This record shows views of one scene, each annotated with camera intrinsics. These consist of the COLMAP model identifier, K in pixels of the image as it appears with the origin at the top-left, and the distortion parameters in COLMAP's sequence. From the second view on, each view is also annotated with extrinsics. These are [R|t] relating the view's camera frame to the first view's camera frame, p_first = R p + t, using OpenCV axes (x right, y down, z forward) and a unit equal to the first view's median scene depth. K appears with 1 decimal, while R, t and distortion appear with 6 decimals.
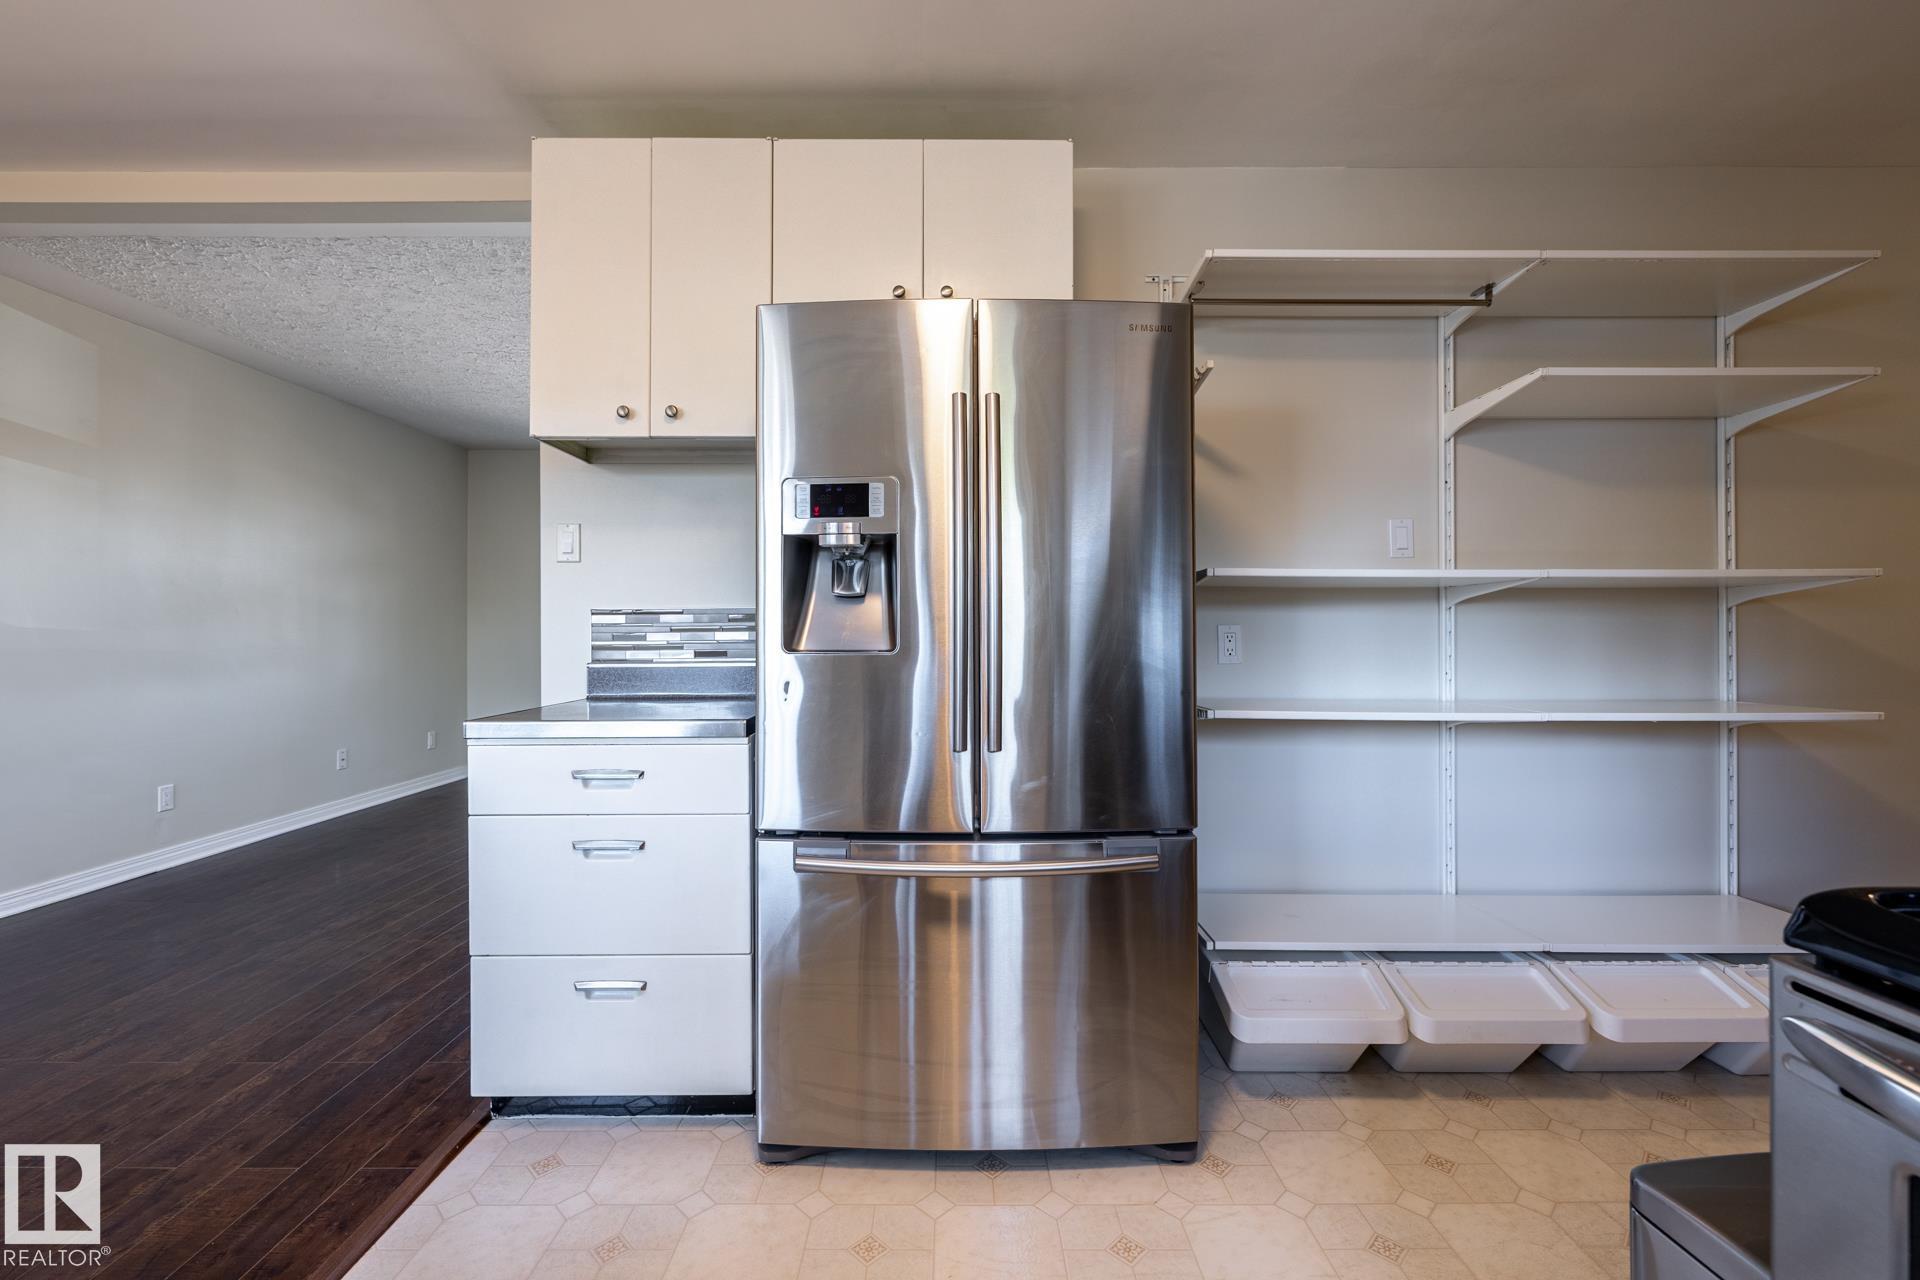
lens RADIAL K [[813.7, 0, 947.3], [0, 813.7, 634.3], [0, 0, 1]] dist [-0.000310, 0.001251]
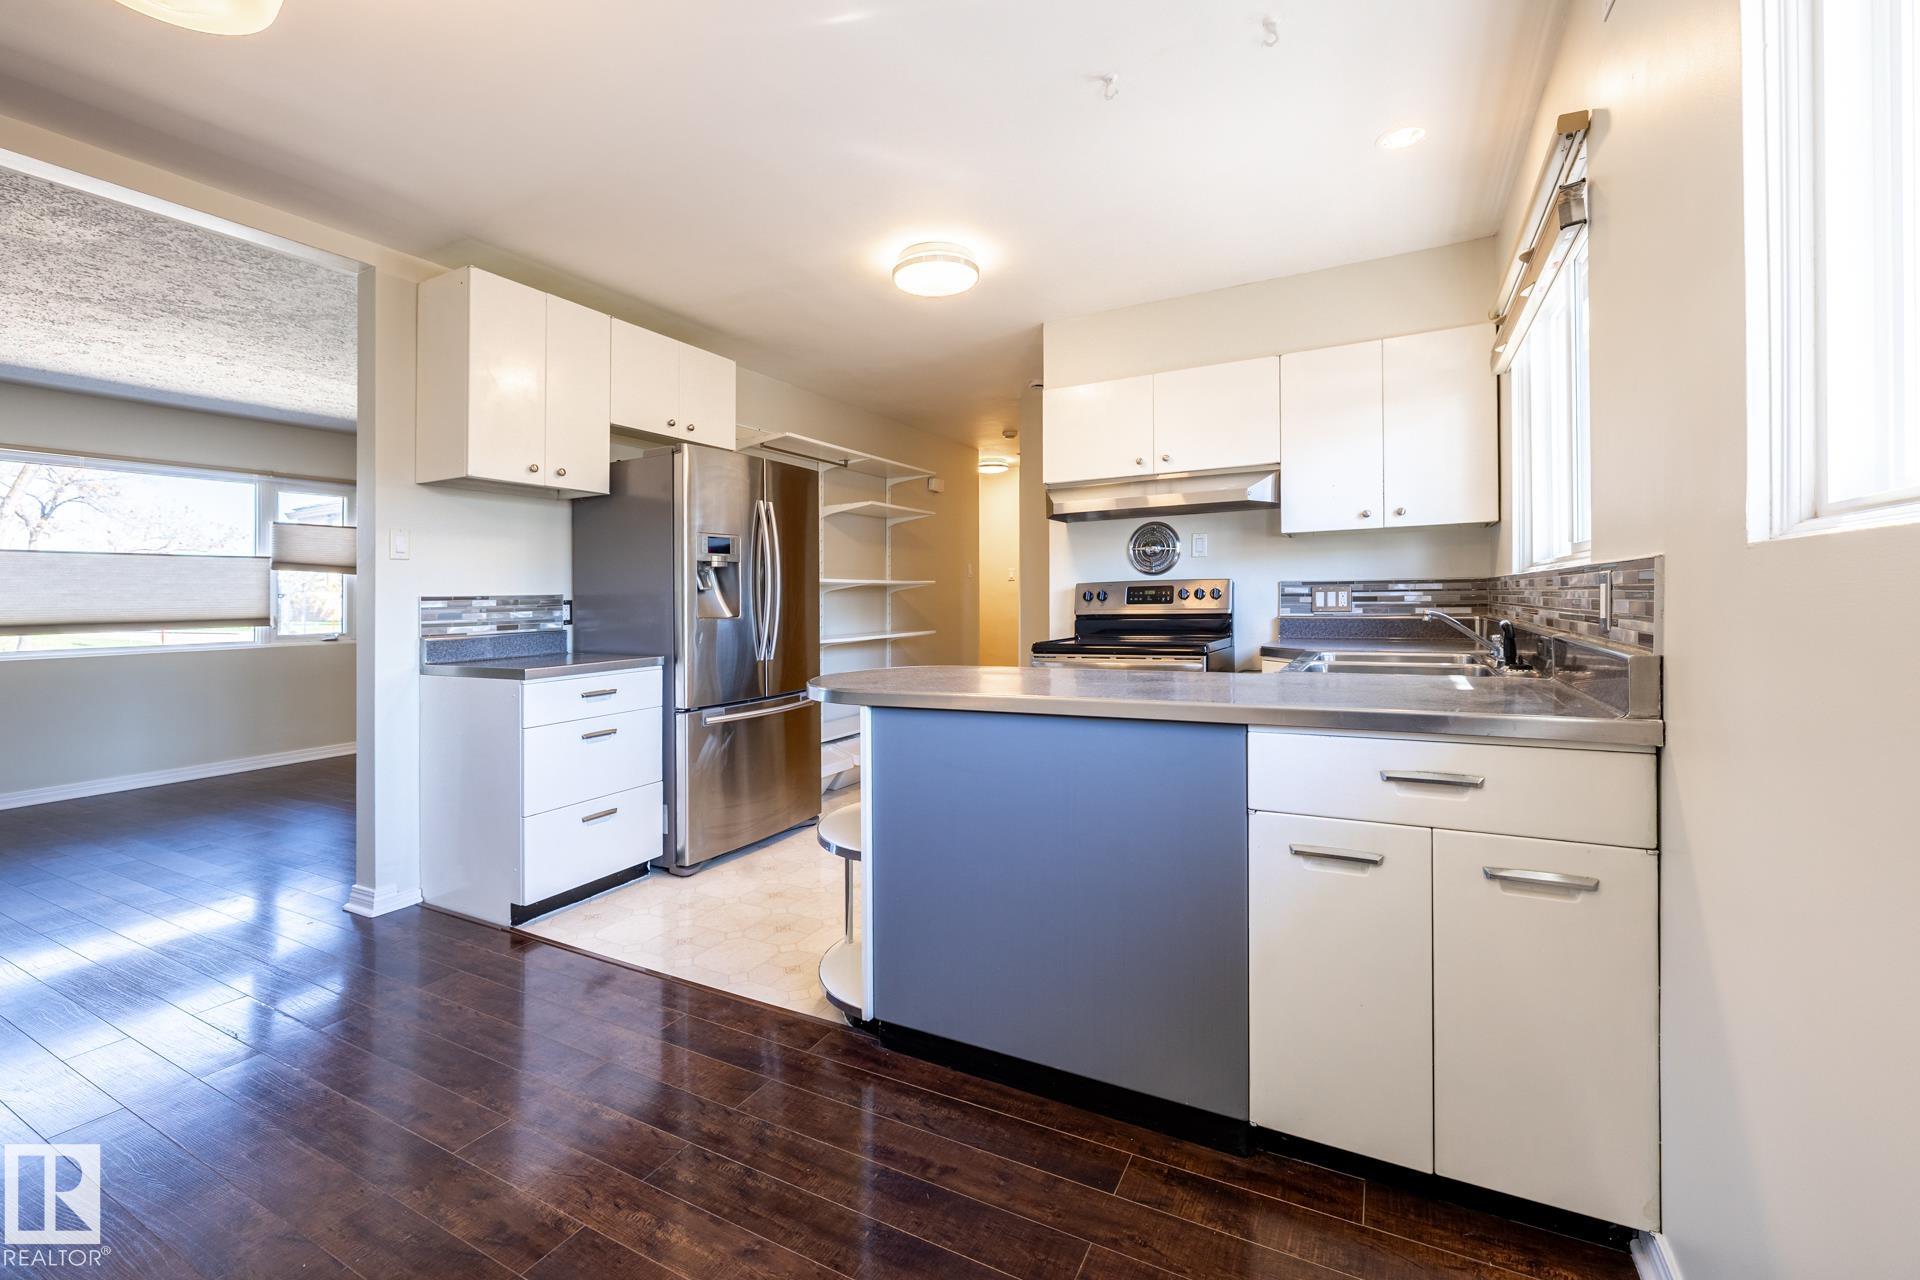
lens RADIAL K [[813.7, 0, 924.1], [0, 813.7, 598.0], [0, 0, 1]] dist [-0.000310, 0.001251]
pose [[0.486057, -0.005298, 0.873911, -1.227606], [0.018518, 0.999820, -0.004238, -0.007615], [-0.873731, 0.018243, 0.486068, -0.342387]]
